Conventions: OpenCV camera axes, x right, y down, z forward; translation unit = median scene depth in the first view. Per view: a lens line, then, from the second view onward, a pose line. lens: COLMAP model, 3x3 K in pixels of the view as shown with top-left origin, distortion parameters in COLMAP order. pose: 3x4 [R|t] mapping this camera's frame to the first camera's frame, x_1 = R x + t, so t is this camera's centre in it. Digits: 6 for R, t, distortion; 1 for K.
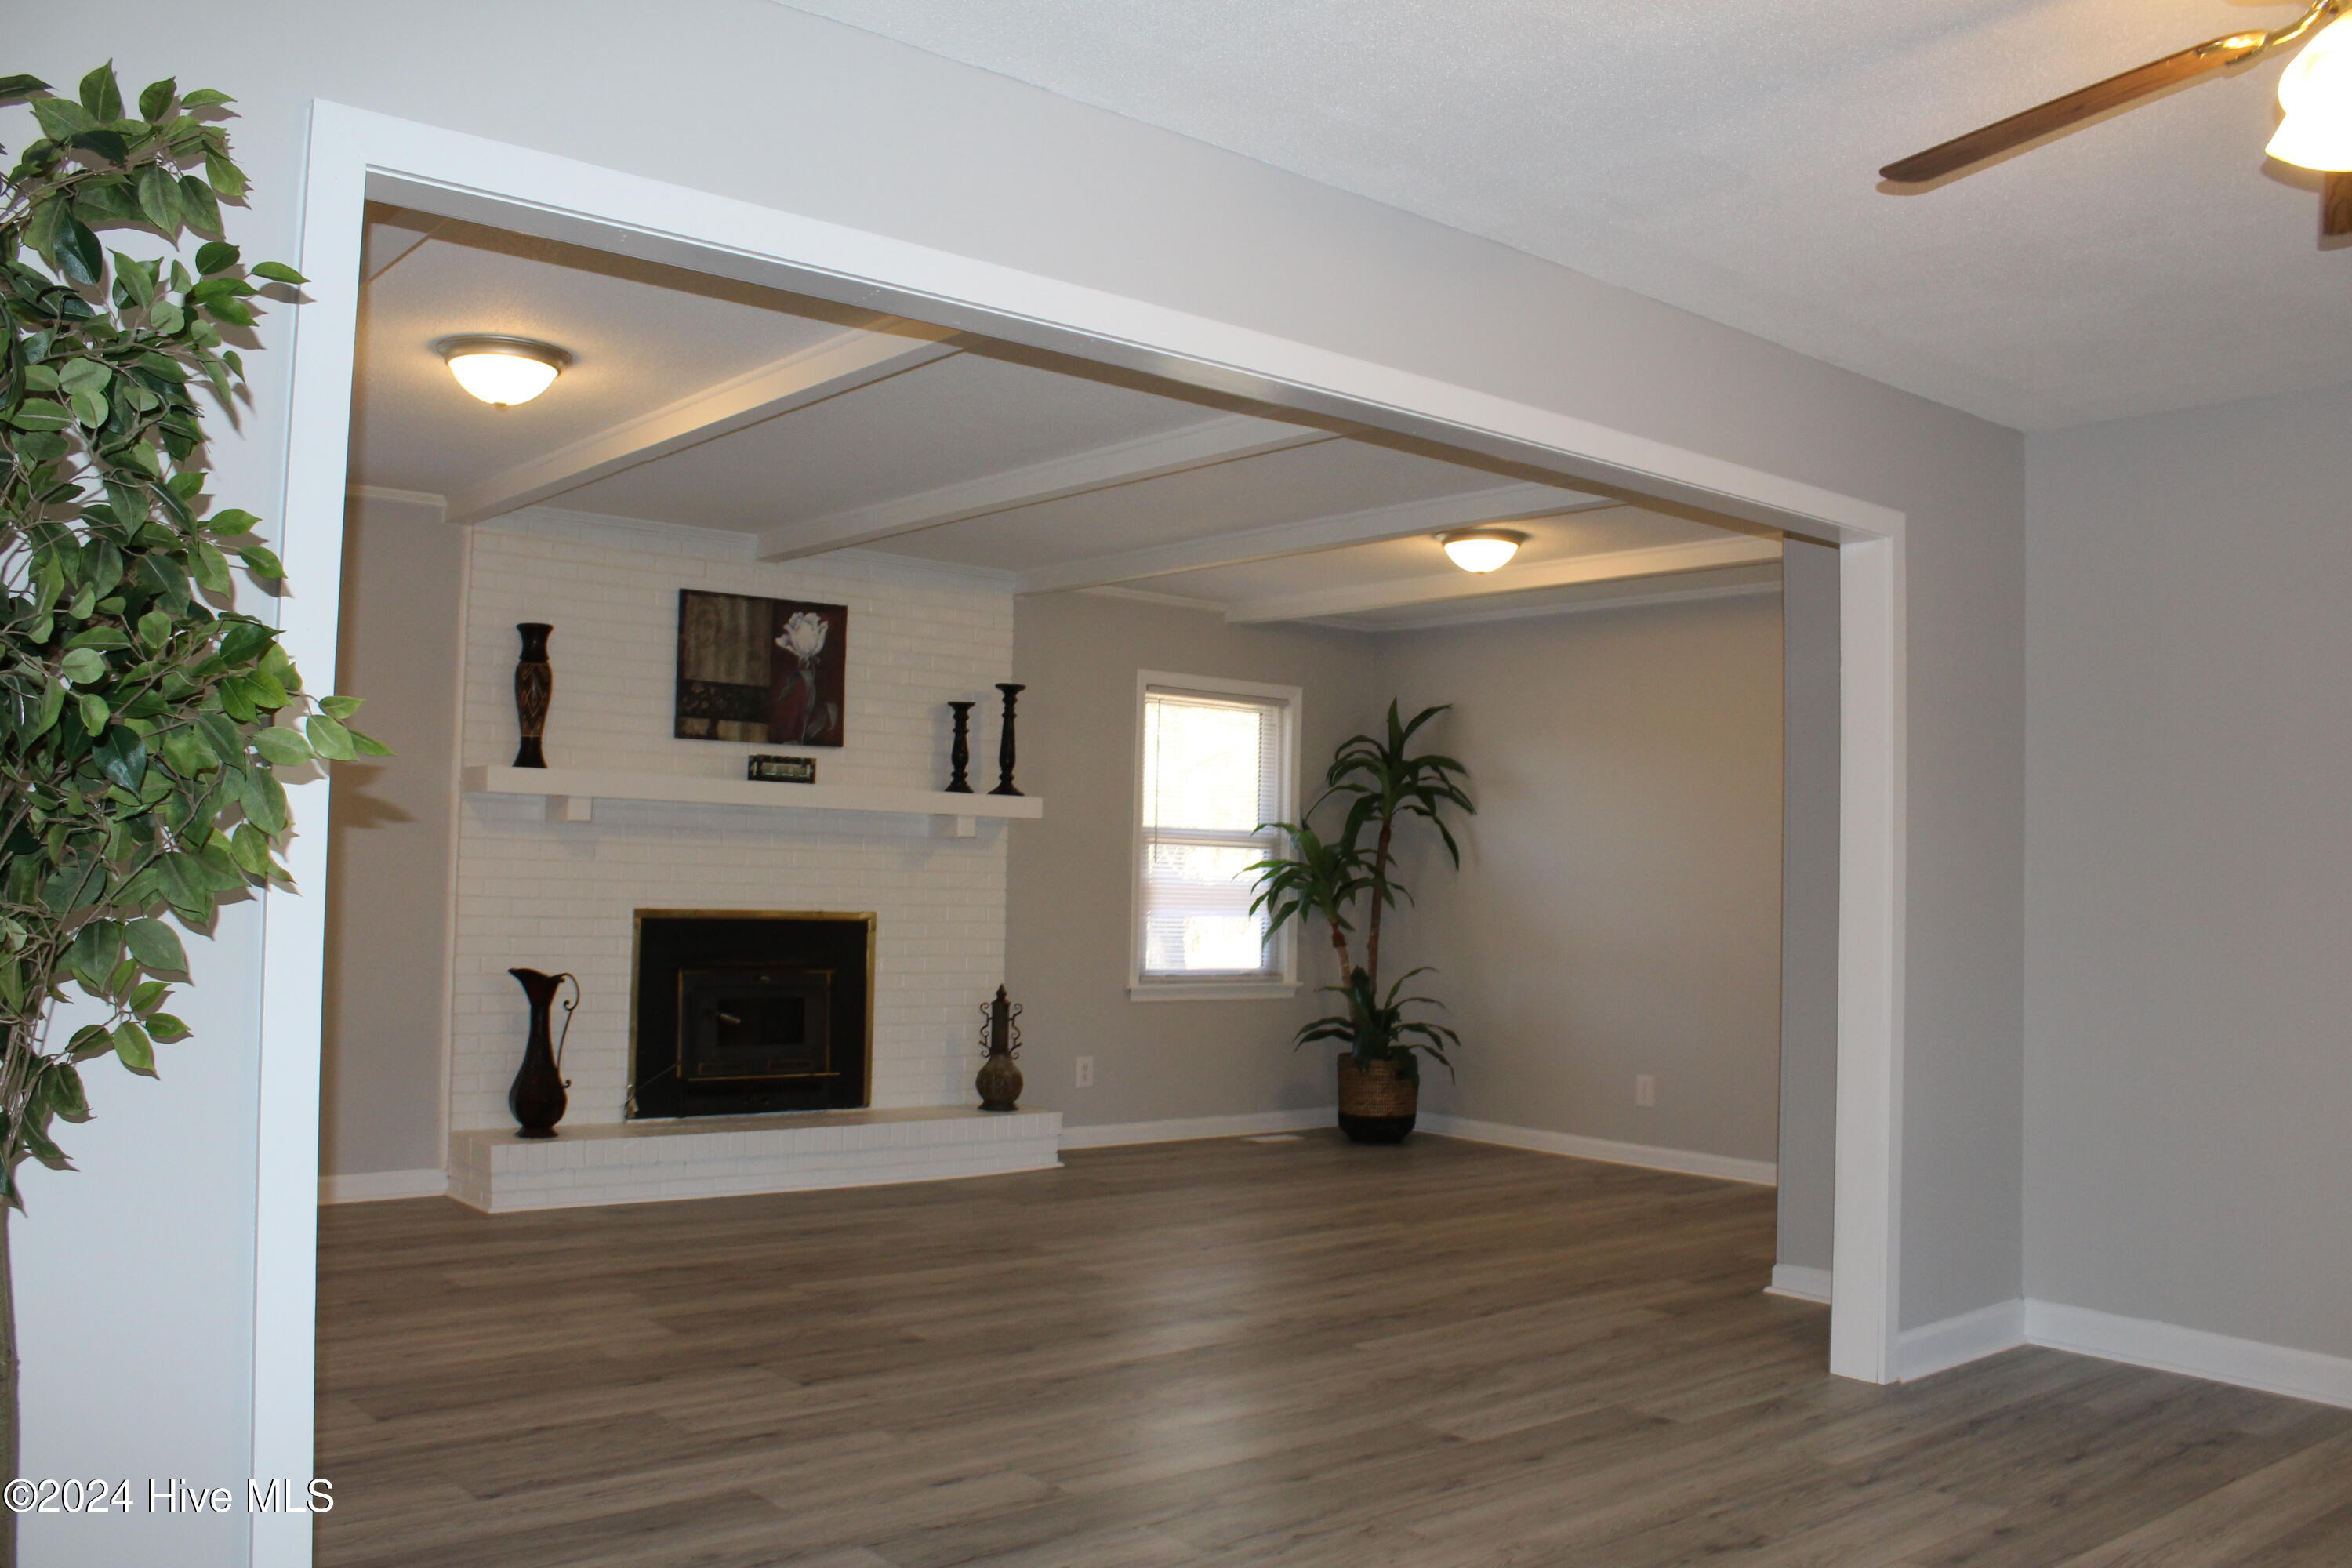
lens RADIAL K [[1937.7, 0, 1176.0], [0, 1937.7, 784.0], [0, 0, 1]] dist [-0.163736, 0.001303]
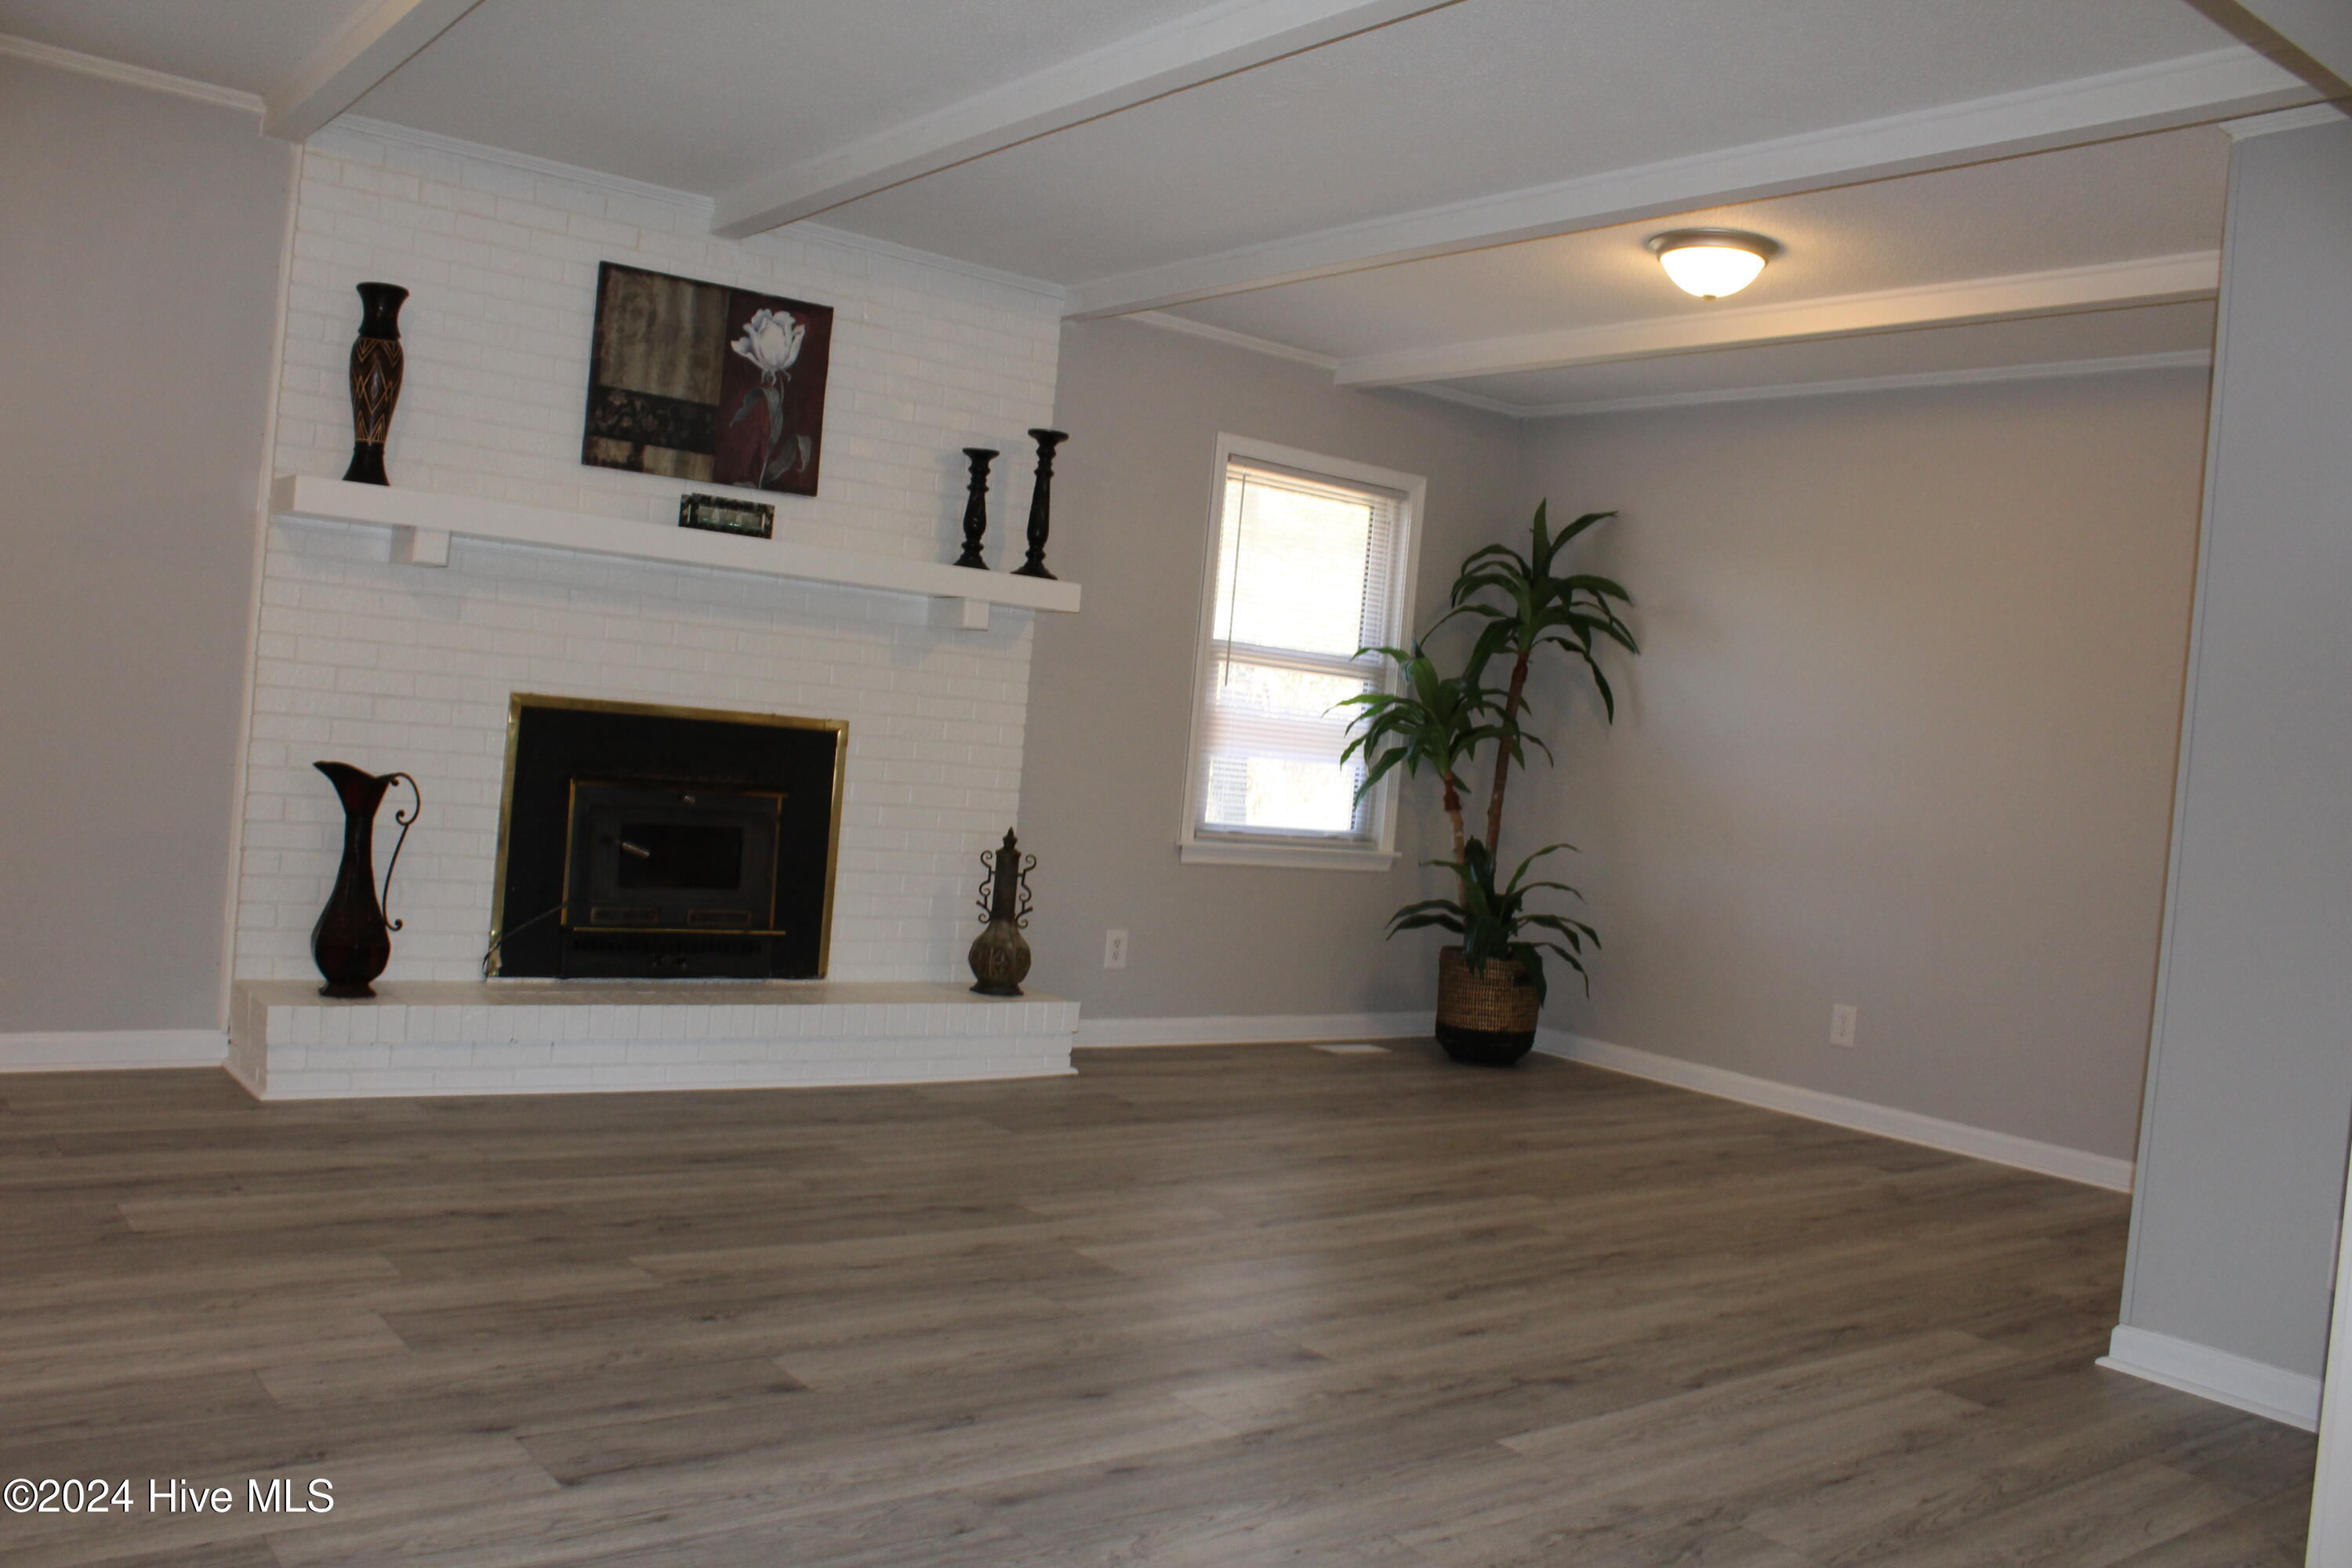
lens RADIAL K [[1937.7, 0, 1176.0], [0, 1937.7, 784.0], [0, 0, 1]] dist [-0.163736, 0.001303]
pose [[0.997299, 0.066450, -0.031305, -0.003895], [-0.064066, 0.995357, 0.071832, 0.029161], [0.035933, -0.069633, 0.996925, 0.259131]]
